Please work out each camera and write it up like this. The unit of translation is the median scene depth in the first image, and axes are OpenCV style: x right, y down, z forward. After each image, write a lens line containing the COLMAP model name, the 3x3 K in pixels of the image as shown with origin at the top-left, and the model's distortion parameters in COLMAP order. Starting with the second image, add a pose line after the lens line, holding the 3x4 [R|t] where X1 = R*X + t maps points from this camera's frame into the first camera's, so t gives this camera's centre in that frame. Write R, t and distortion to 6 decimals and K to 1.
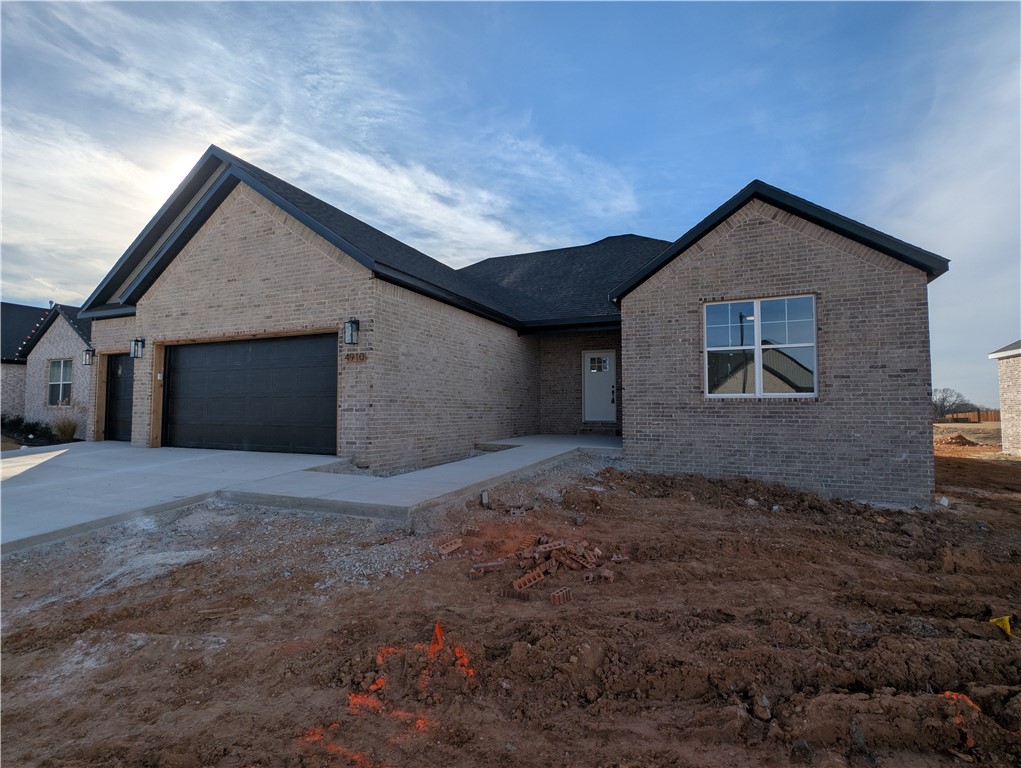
lens RADIAL K [[501.0, 0, 510.6], [0, 501.0, 388.6], [0, 0, 1]] dist [0.006745, 0.000577]
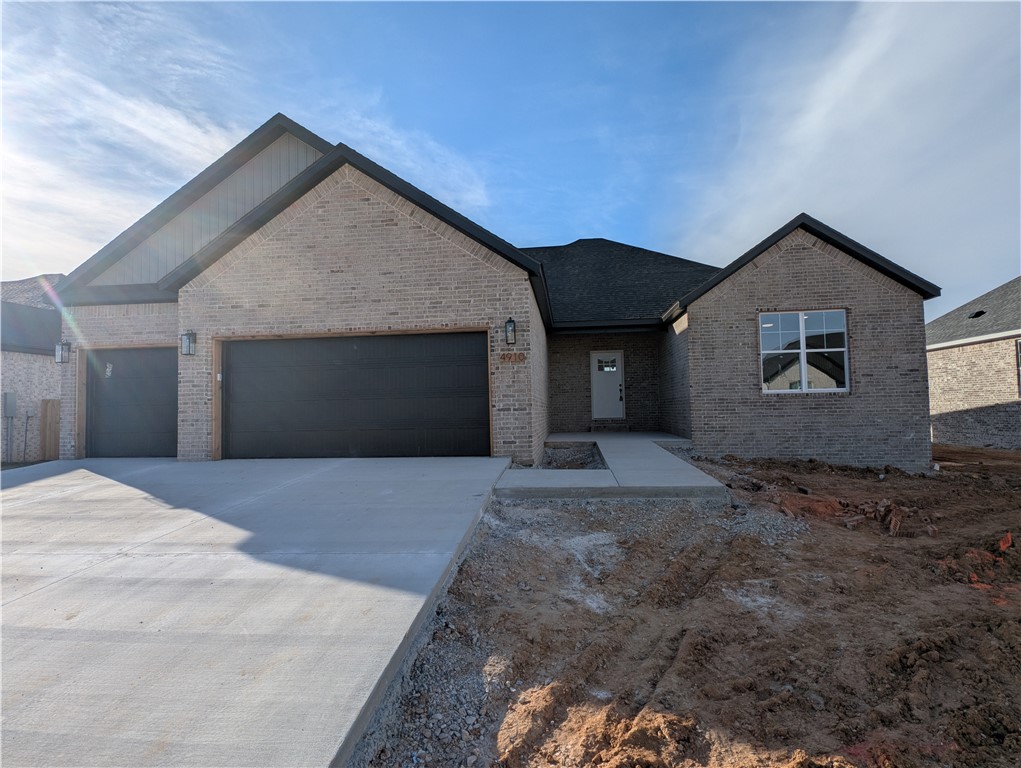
lens RADIAL K [[529.0, 0, 509.5], [0, 529.0, 379.6], [0, 0, 1]] dist [0.023293, -0.022023]
pose [[0.954359, -0.005488, 0.298610, -0.548782], [0.009994, 0.999858, -0.013566, -0.002661], [-0.298493, 0.015931, 0.954279, -0.009451]]
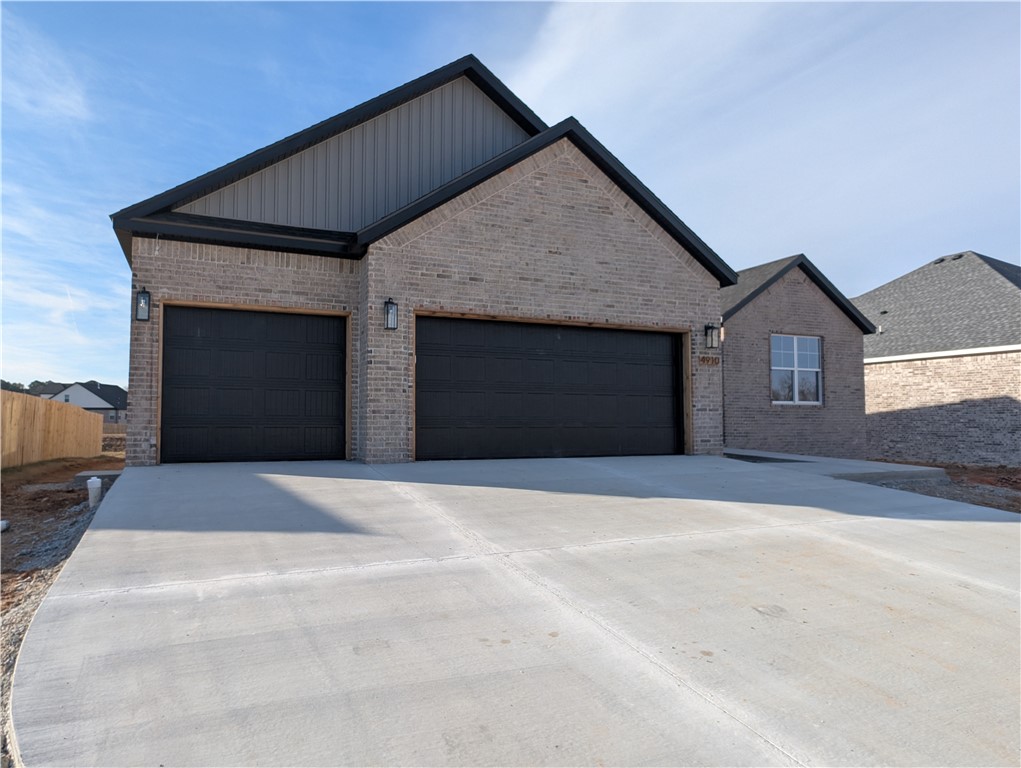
lens RADIAL K [[679.6, 0, 510.5], [0, 679.6, 384.0], [0, 0, 1]] dist [-0.004769, 0.000569]
pose [[0.665467, 0.038889, 0.745413, -1.443513], [-0.032689, 0.999202, -0.022946, 0.030003], [-0.745711, -0.009097, 0.666208, 0.306730]]
